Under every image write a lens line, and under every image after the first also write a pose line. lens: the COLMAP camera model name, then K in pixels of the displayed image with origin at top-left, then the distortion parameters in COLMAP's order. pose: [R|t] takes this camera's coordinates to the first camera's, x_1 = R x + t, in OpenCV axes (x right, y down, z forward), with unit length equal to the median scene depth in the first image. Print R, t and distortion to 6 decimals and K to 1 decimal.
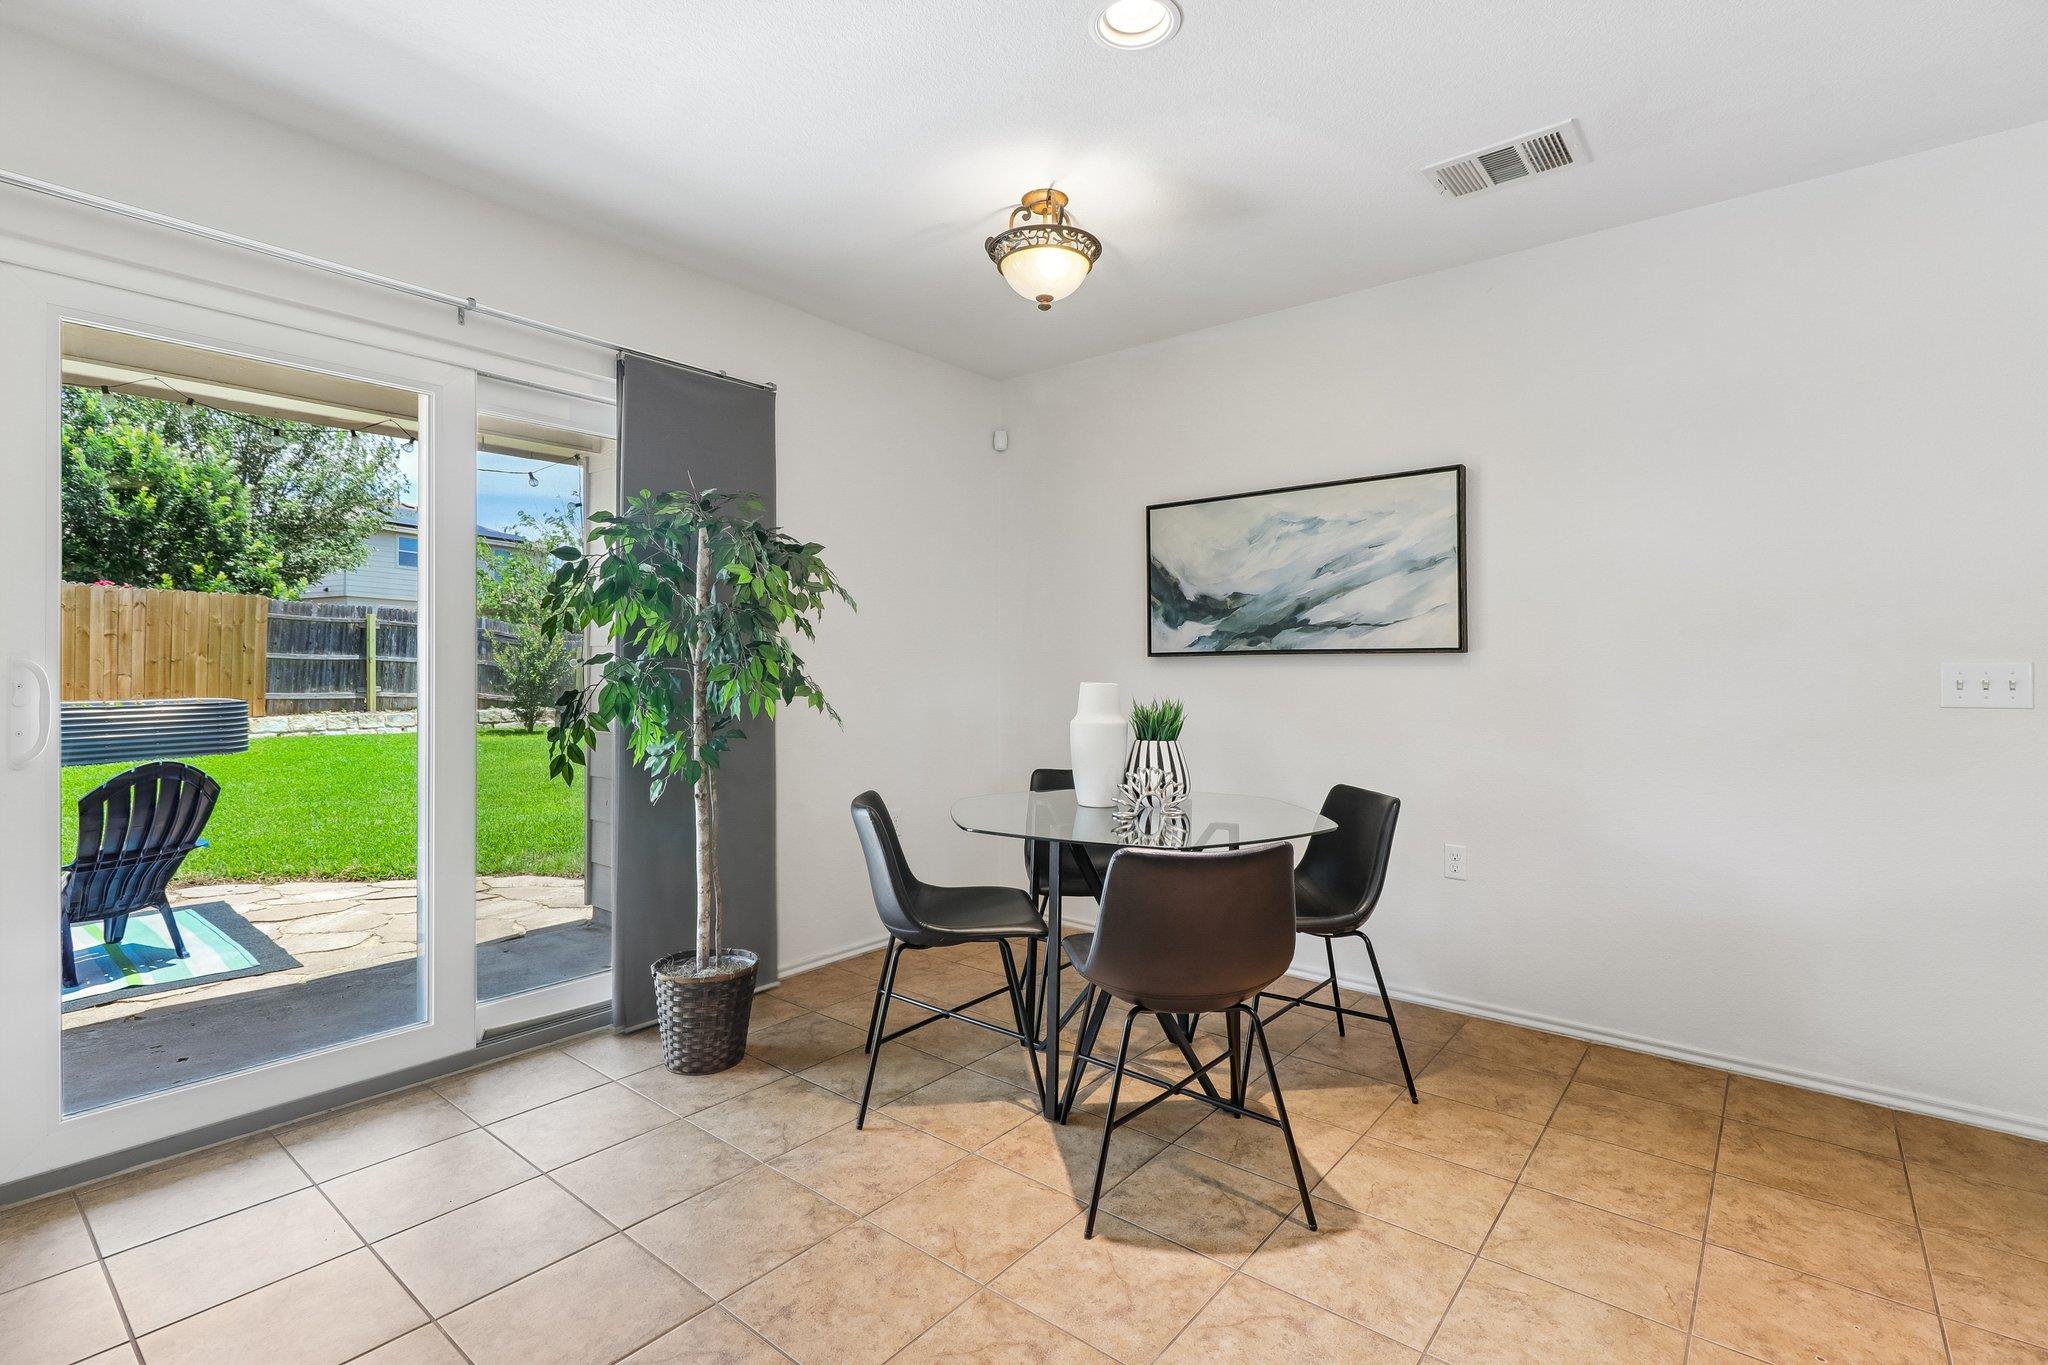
lens RADIAL K [[947.8, 0, 1025.6], [0, 947.8, 666.5], [0, 0, 1]] dist [0.003101, 0.000014]
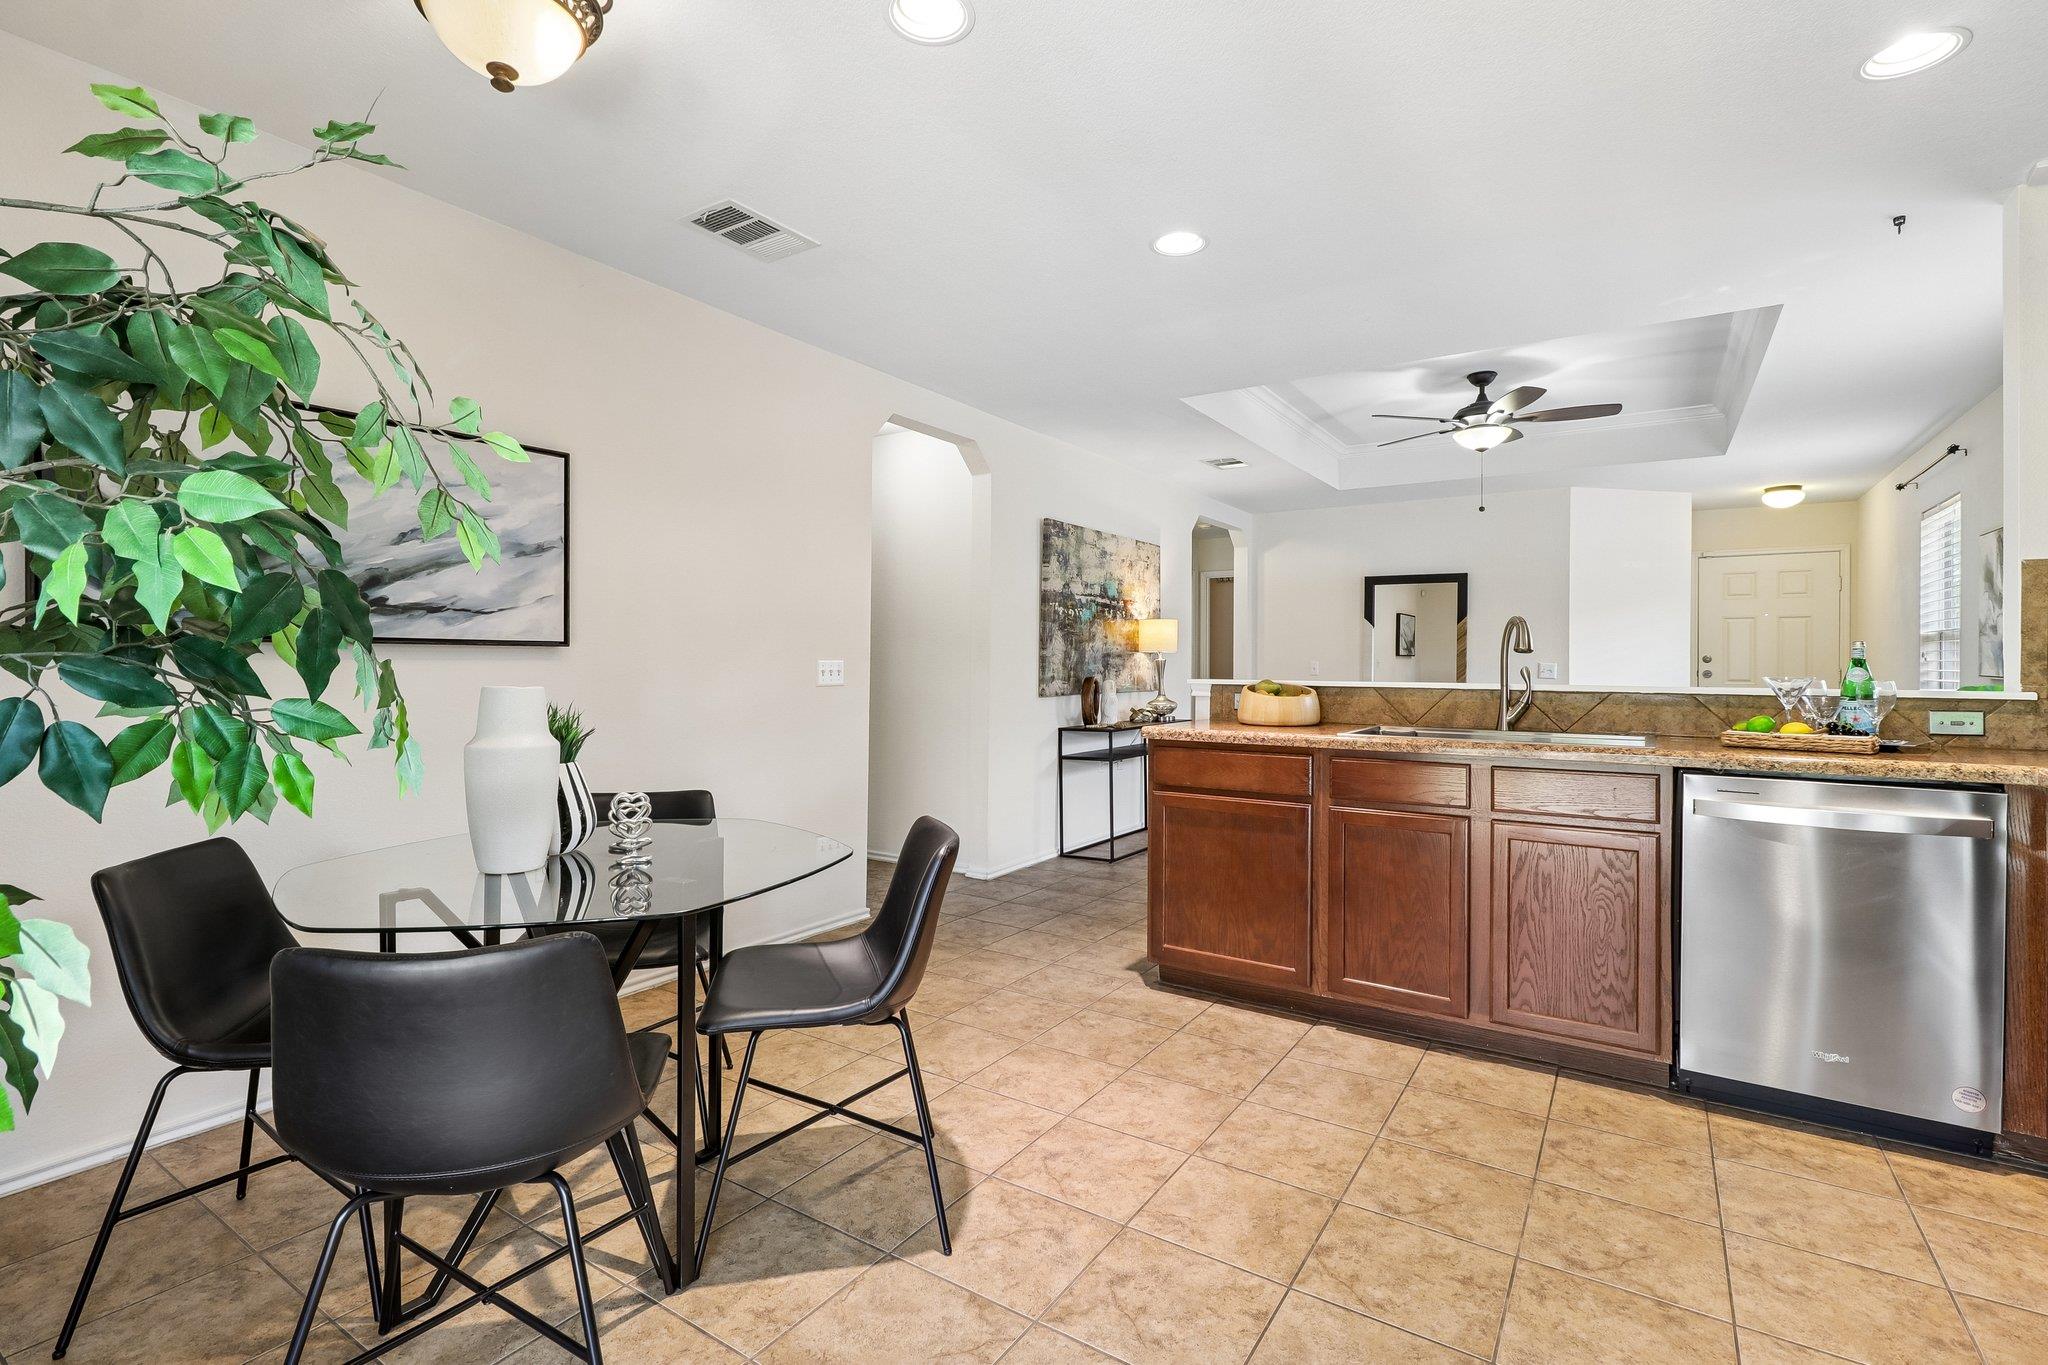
lens RADIAL K [[943.0, 0, 1024.6], [0, 943.0, 668.9], [0, 0, 1]] dist [0.002732, 0.000196]
pose [[-0.097634, -0.007015, 0.995198, -0.750327], [-0.003664, 0.999971, 0.006690, 0.000038], [-0.995216, -0.002993, -0.097657, 0.854762]]
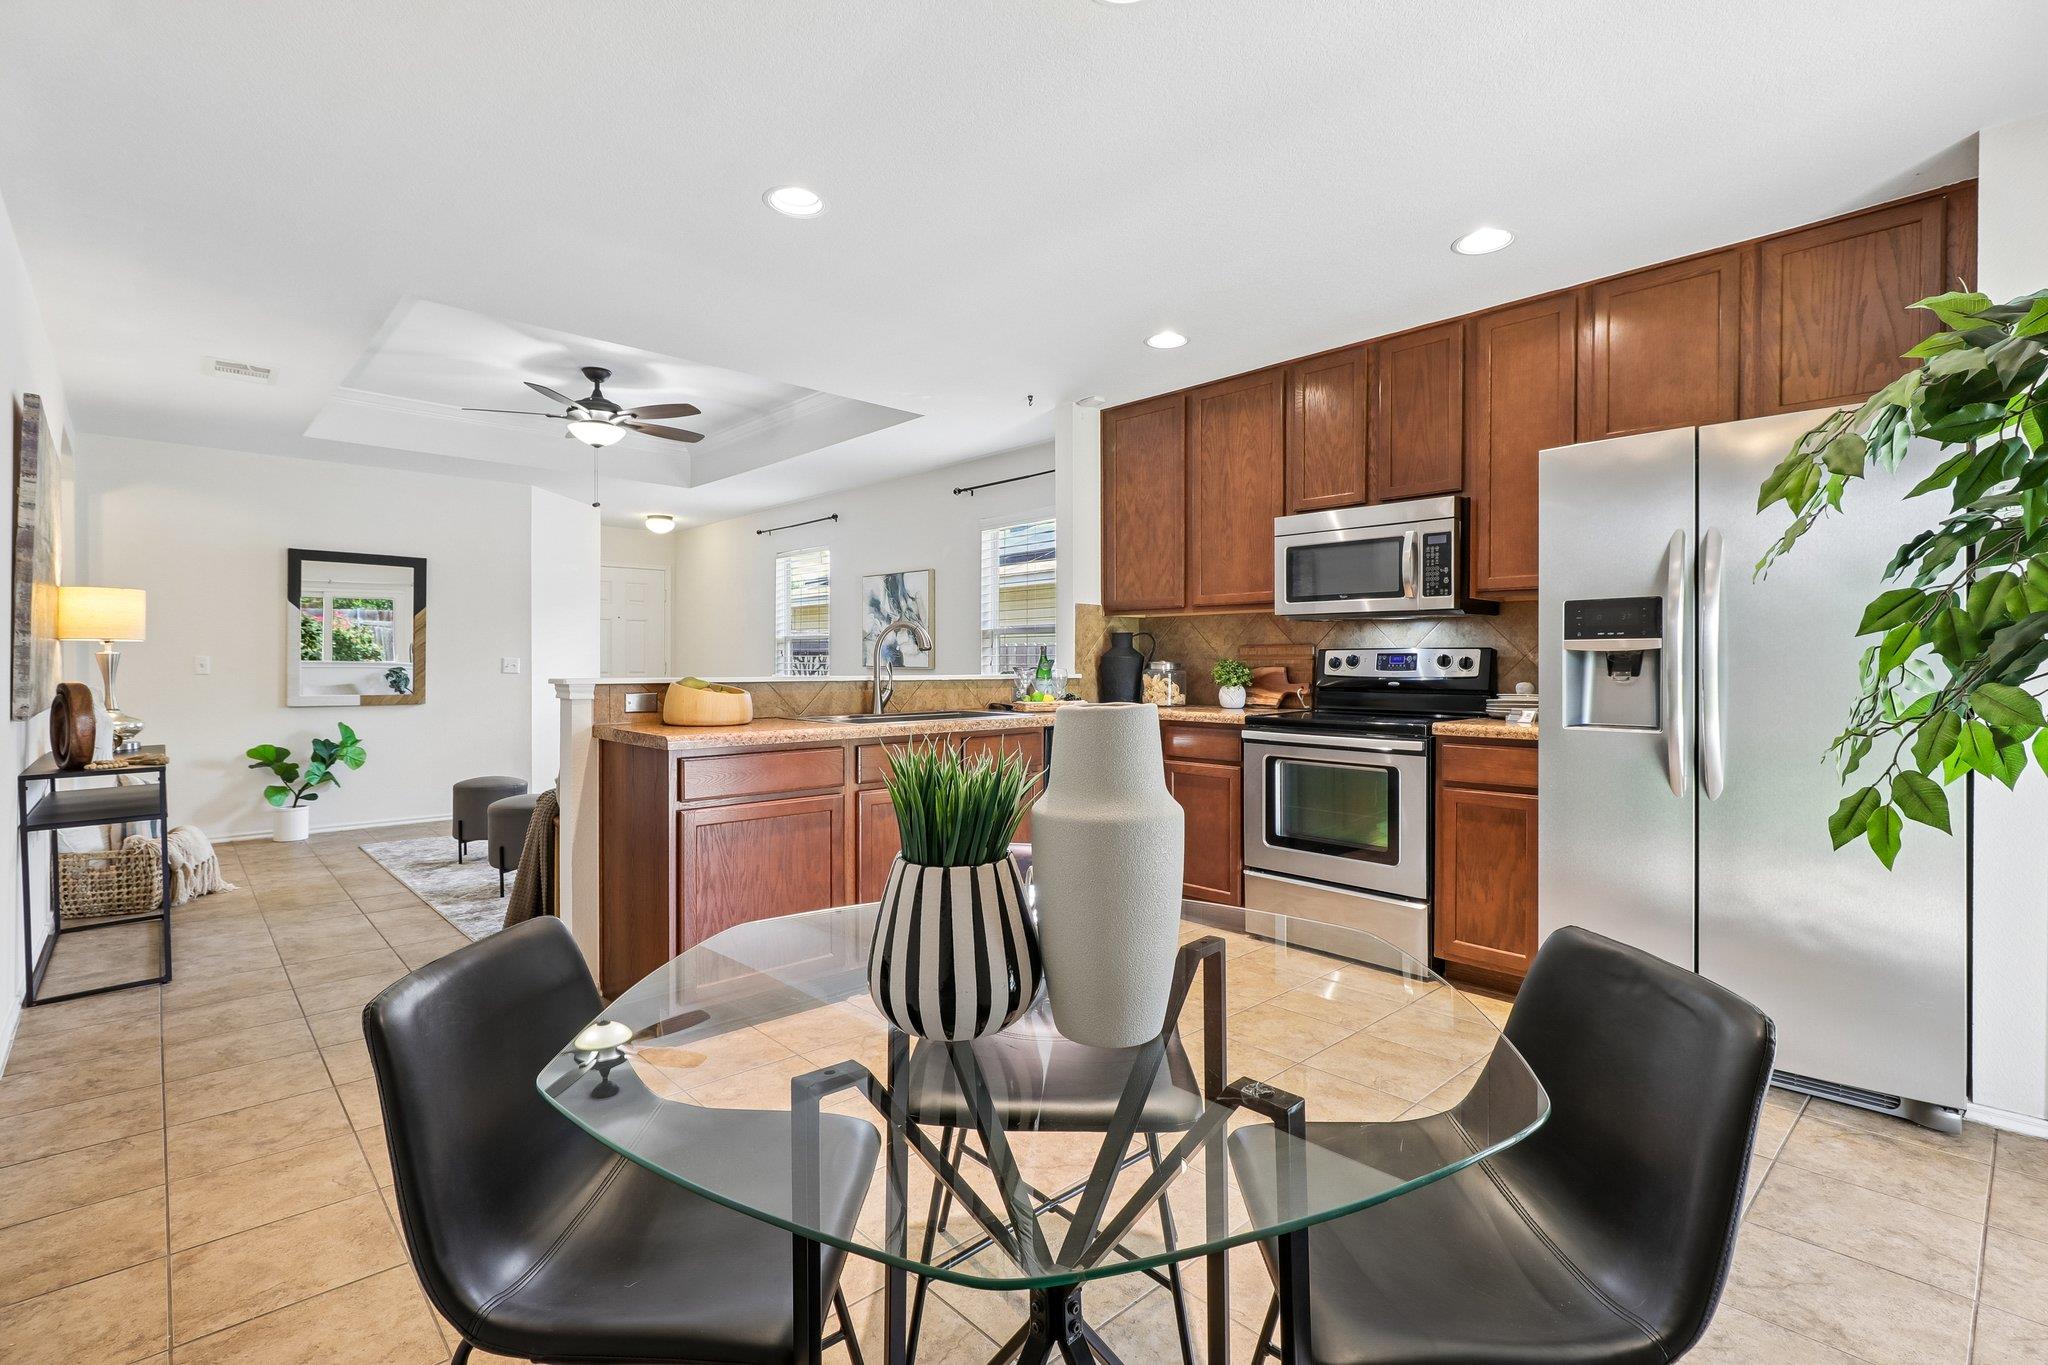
lens RADIAL K [[947.8, 0, 1025.6], [0, 947.8, 666.5], [0, 0, 1]] dist [0.003101, 0.000014]
pose [[-0.989734, -0.002387, 0.142899, 0.067642], [-0.001687, 0.999986, 0.005014, 0.003443], [-0.142909, 0.004721, -0.989725, 1.672150]]
